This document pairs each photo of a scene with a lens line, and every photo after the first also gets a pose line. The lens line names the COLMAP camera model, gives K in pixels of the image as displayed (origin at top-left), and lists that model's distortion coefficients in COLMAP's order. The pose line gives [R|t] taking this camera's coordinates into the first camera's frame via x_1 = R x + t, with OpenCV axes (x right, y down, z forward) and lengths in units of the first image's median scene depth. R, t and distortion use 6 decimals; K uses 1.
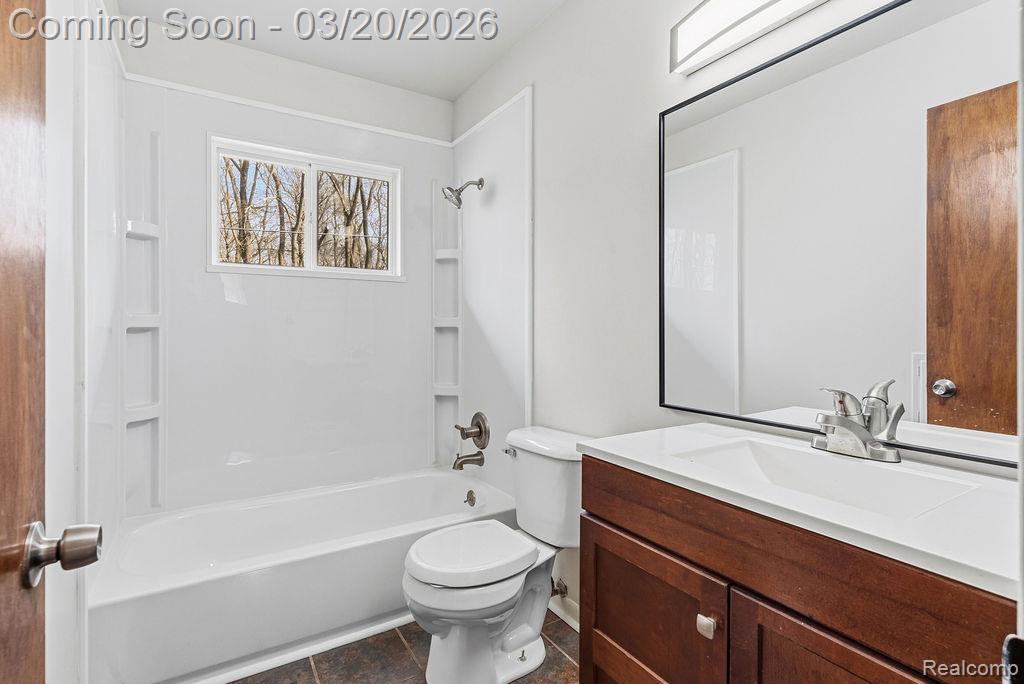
lens RADIAL K [[490.6, 0, 508.9], [0, 490.6, 334.1], [0, 0, 1]] dist [-0.000540, 0.000647]
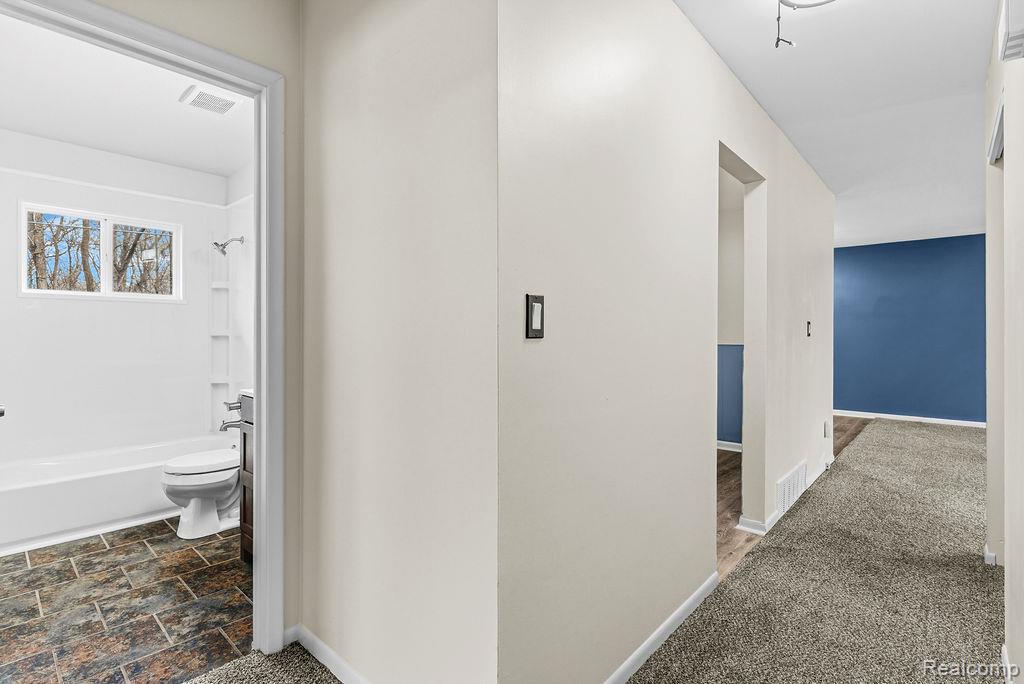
lens RADIAL K [[490.6, 0, 519.0], [0, 490.6, 339.9], [0, 0, 1]] dist [-0.000540, 0.000647]
pose [[0.958724, 0.001776, 0.284332, 0.305268], [-0.003050, 0.999987, 0.004037, -0.009950], [-0.284322, -0.004738, 0.958717, -0.630367]]
